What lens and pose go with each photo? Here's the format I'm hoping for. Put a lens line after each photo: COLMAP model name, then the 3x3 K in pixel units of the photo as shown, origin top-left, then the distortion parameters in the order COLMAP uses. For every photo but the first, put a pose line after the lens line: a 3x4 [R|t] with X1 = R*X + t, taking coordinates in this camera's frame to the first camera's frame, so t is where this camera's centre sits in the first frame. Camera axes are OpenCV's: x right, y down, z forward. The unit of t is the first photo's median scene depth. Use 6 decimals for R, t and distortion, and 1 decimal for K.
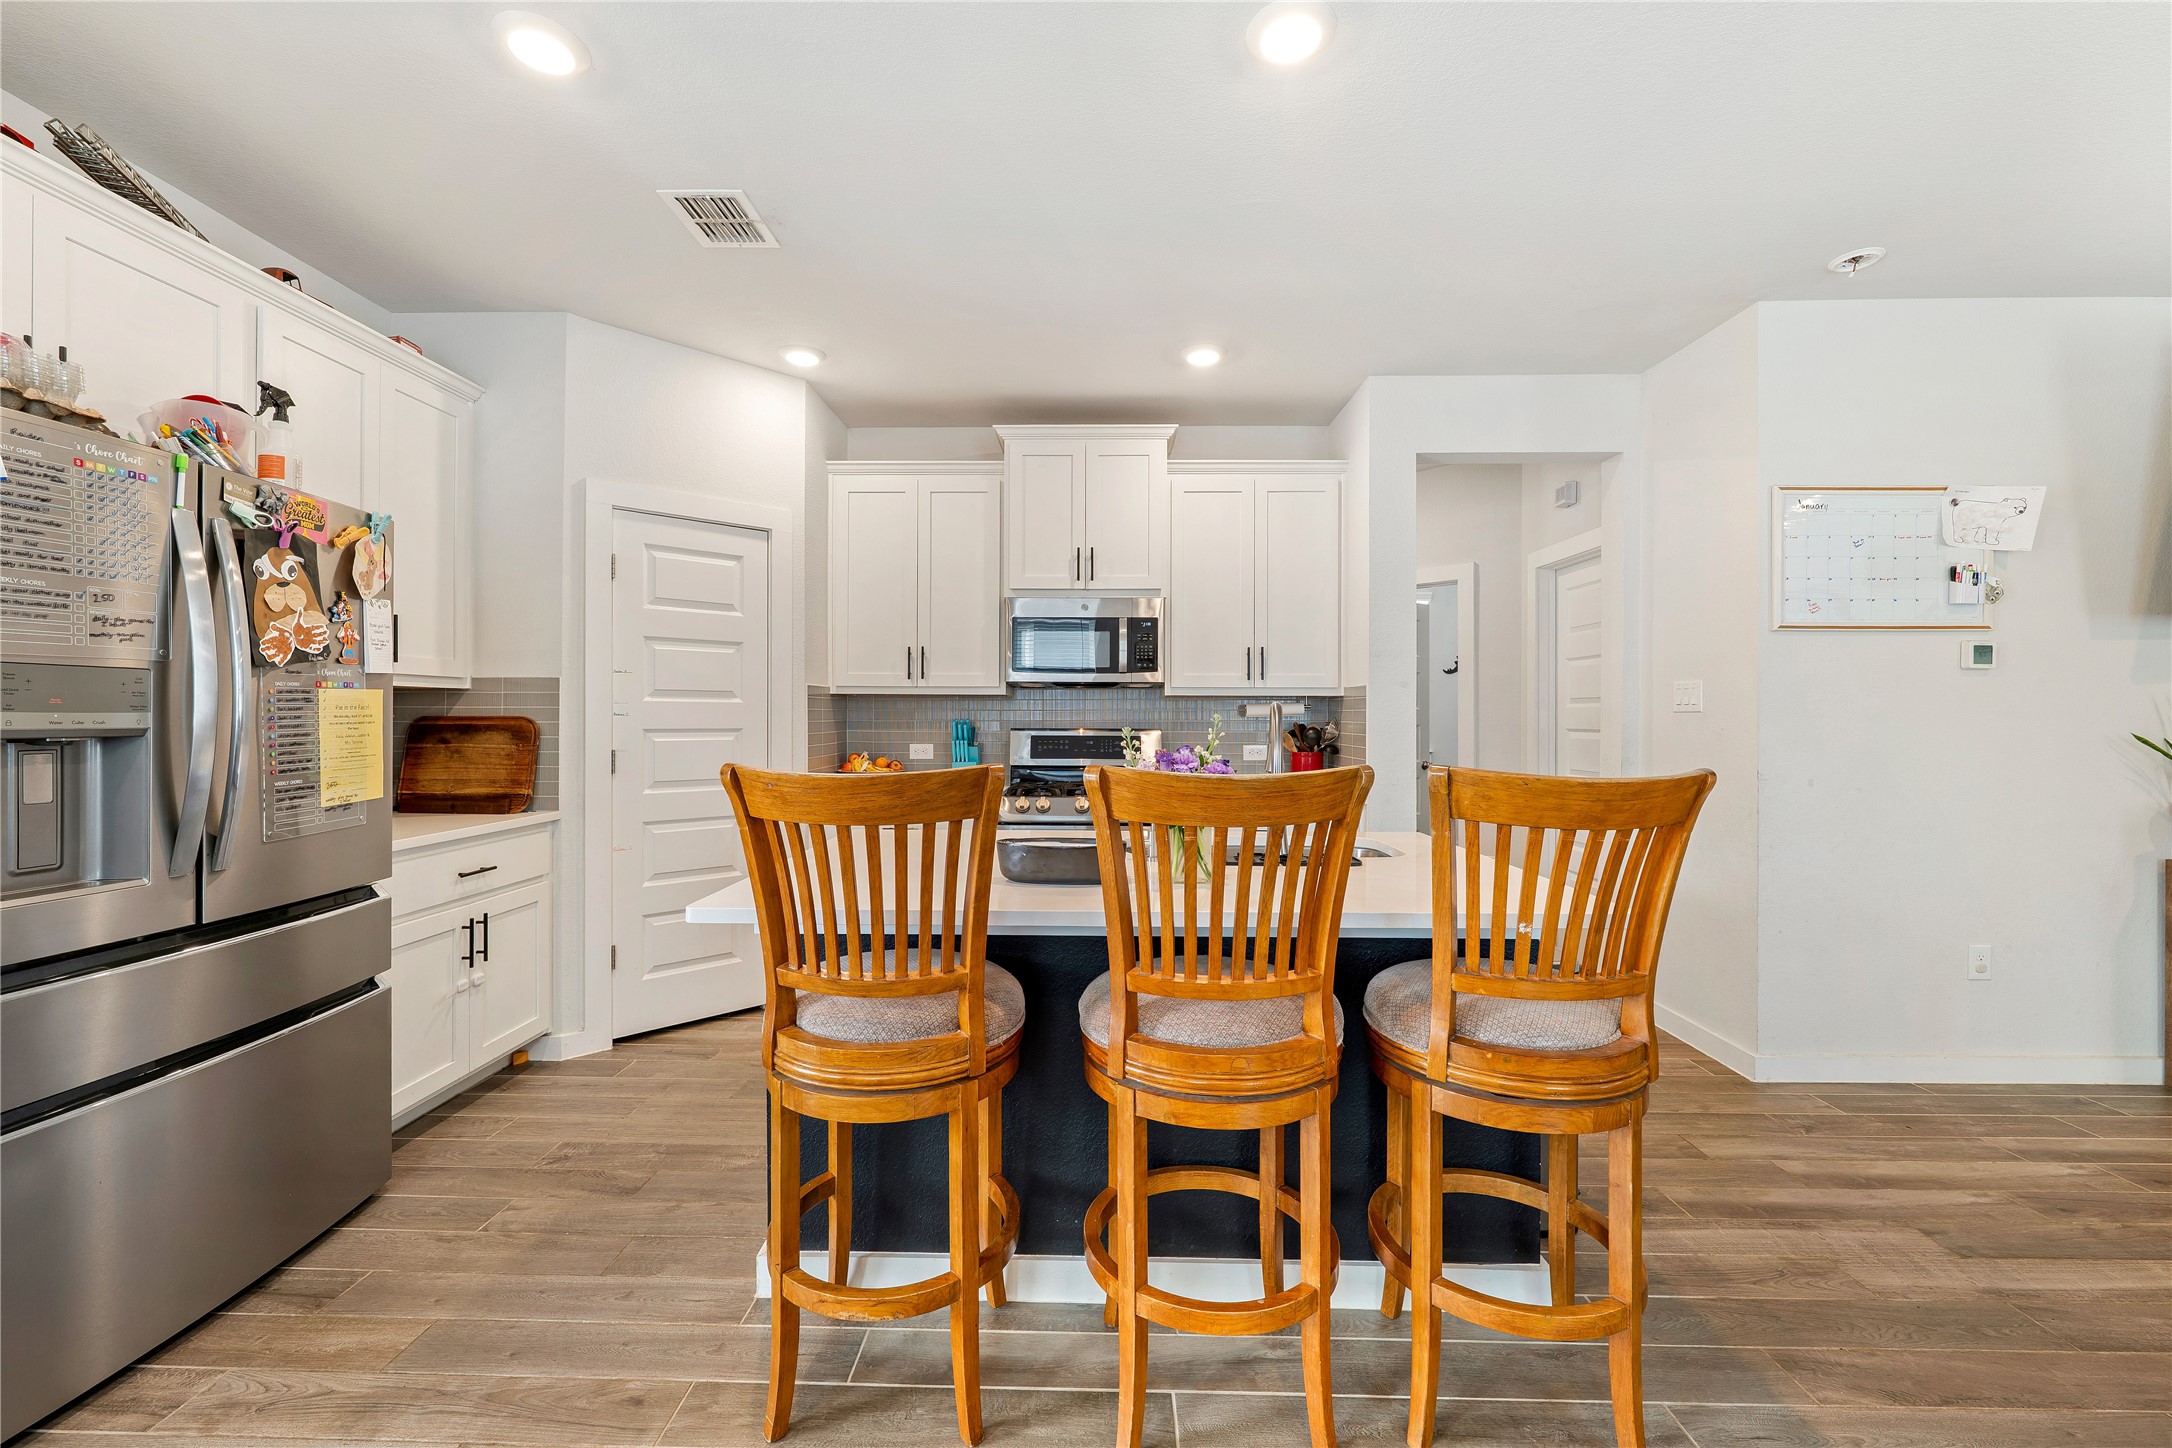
lens RADIAL K [[879.8, 0, 1081.7], [0, 879.8, 722.8], [0, 0, 1]] dist [-0.006966, 0.001205]
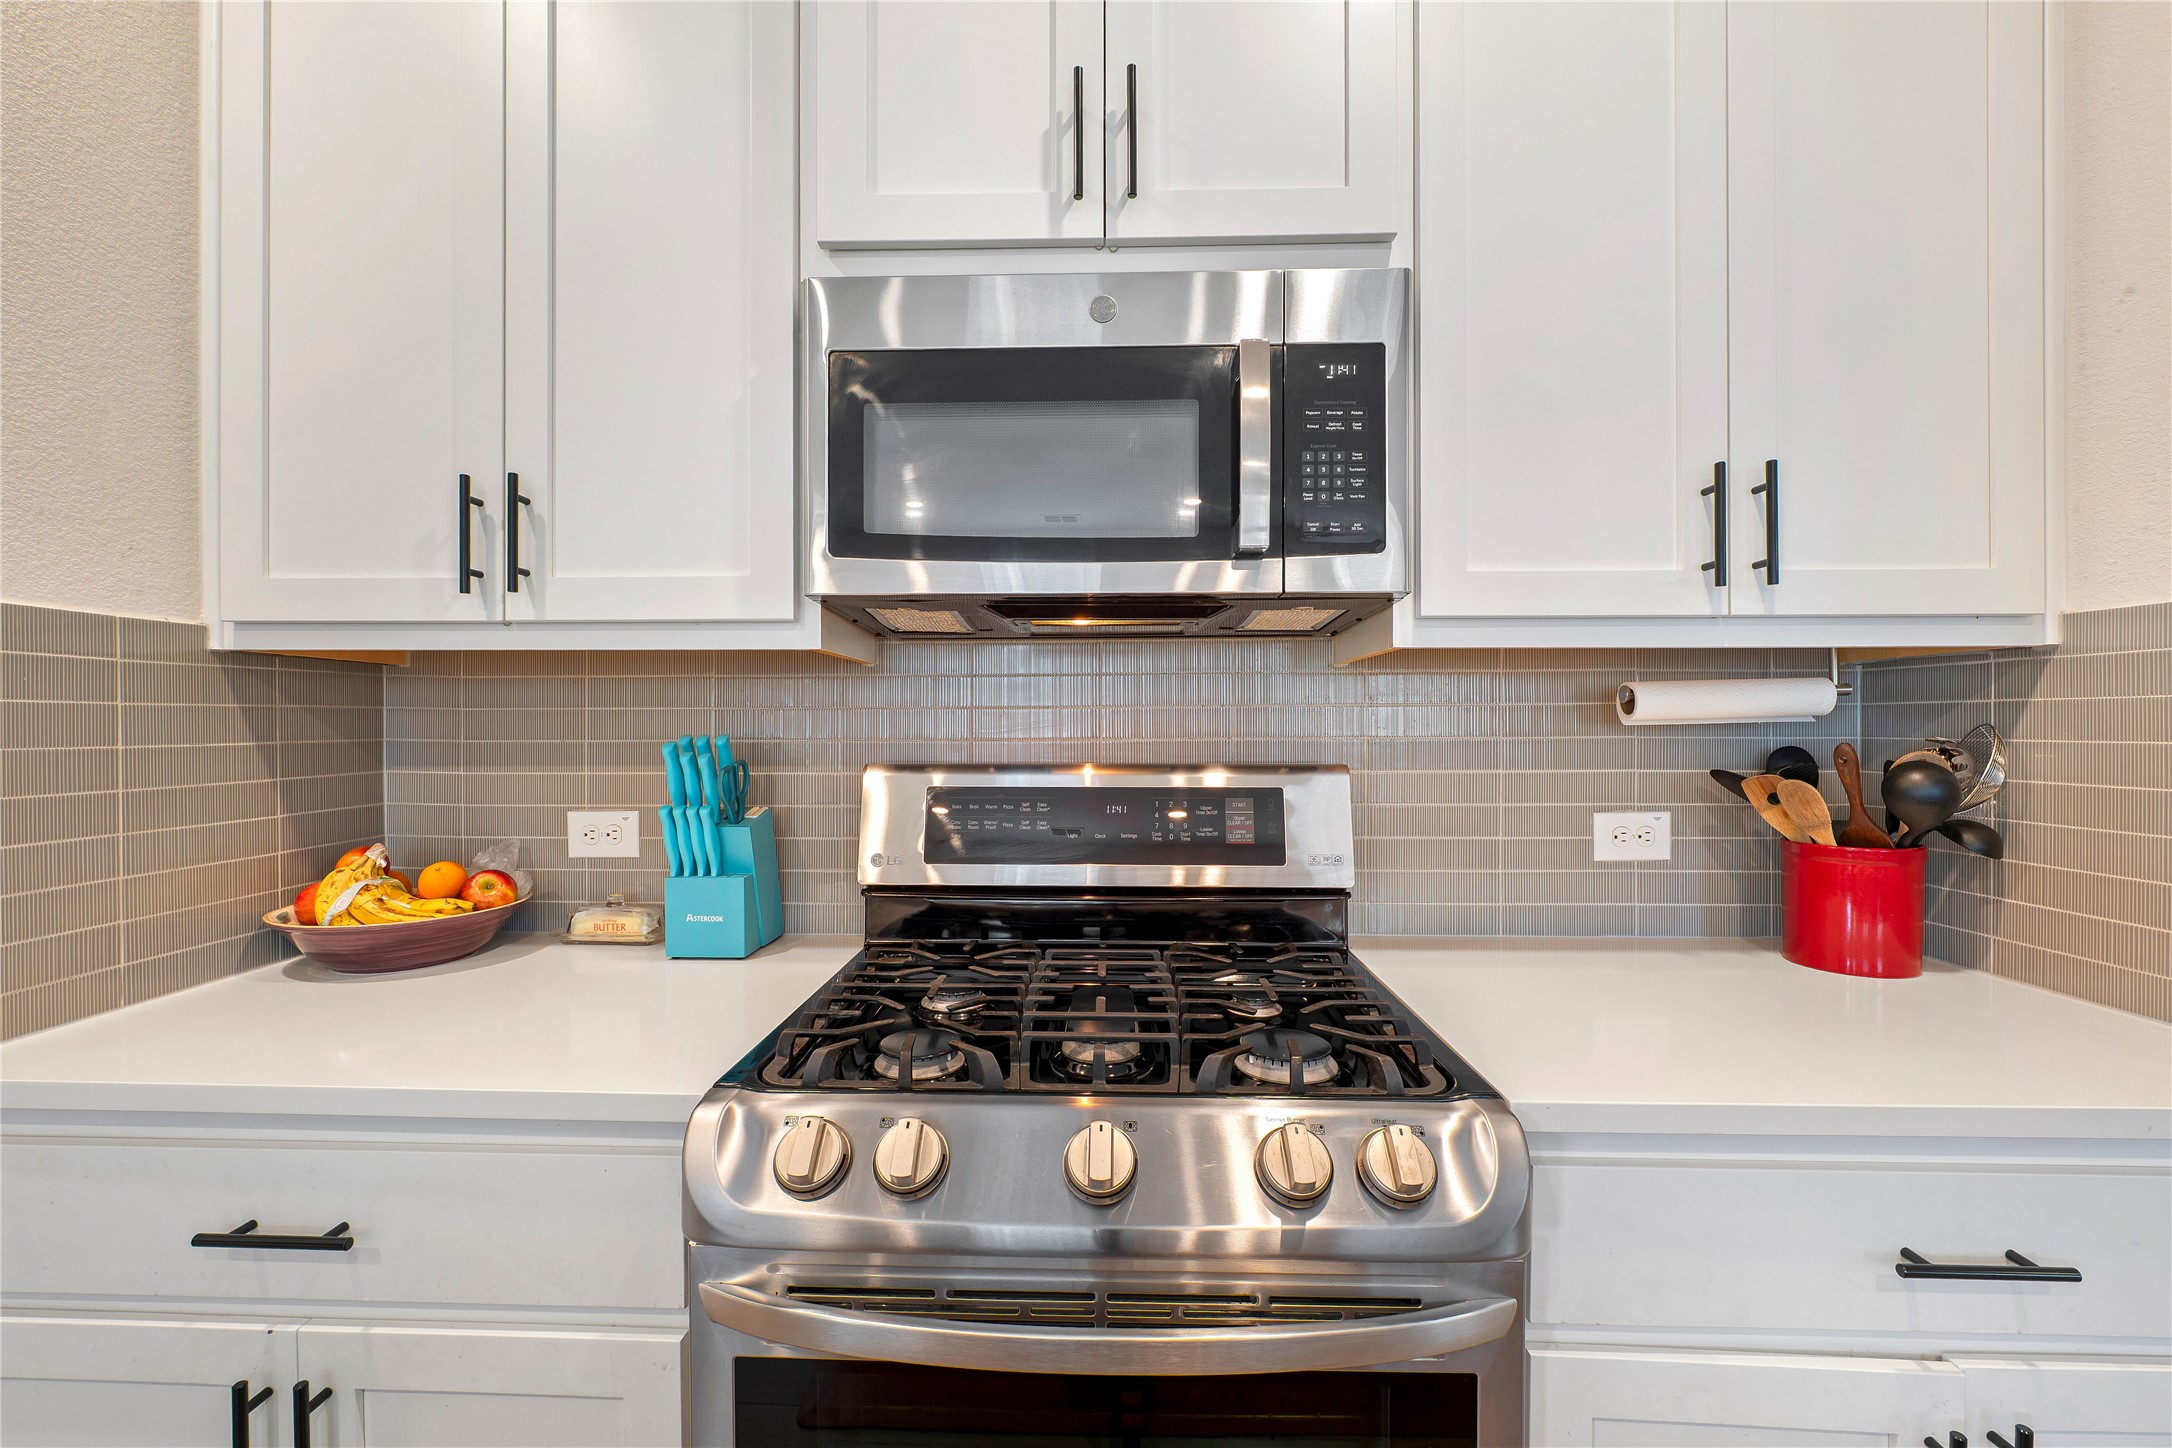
lens RADIAL K [[879.8, 0, 1080.0], [0, 879.8, 734.3], [0, 0, 1]] dist [-0.006966, 0.001205]
pose [[0.999990, -0.003678, -0.002358, -0.004972], [0.003656, 0.999952, -0.009053, -0.002527], [0.002391, 0.009044, 0.999956, 1.088916]]
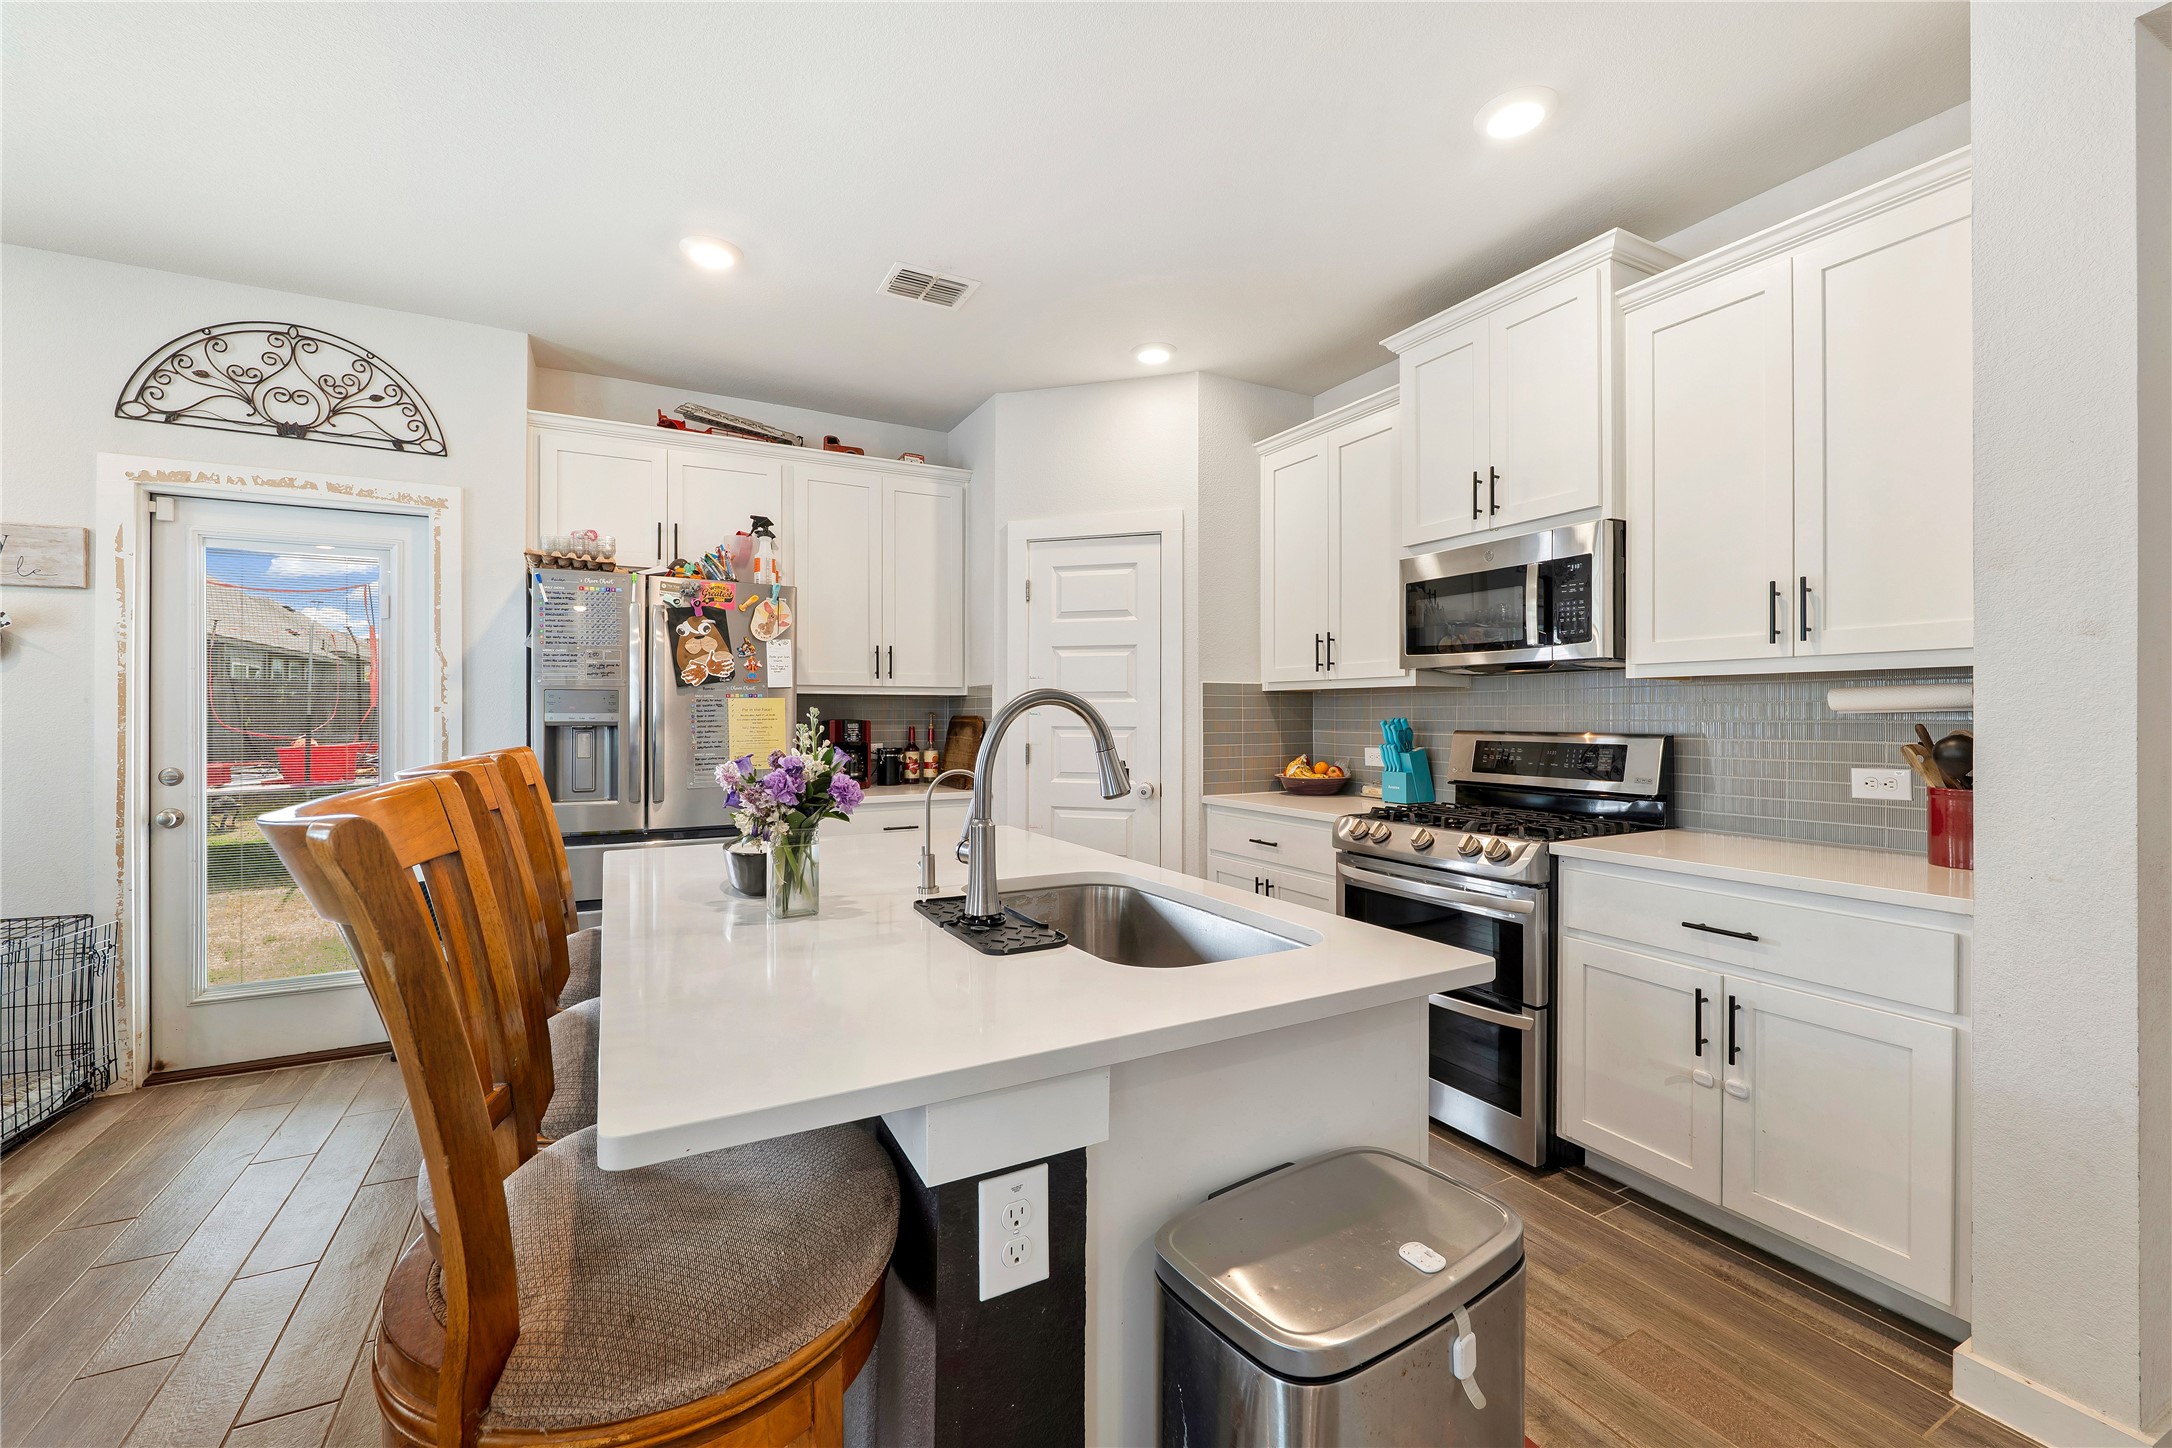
lens RADIAL K [[879.8, 0, 1082.6], [0, 879.8, 718.4], [0, 0, 1]] dist [-0.006966, 0.001205]
pose [[0.492103, 0.000149, -0.870537, 0.656738], [-0.005474, 0.999981, -0.002924, -0.000188], [0.870520, 0.006204, 0.492095, 0.567421]]
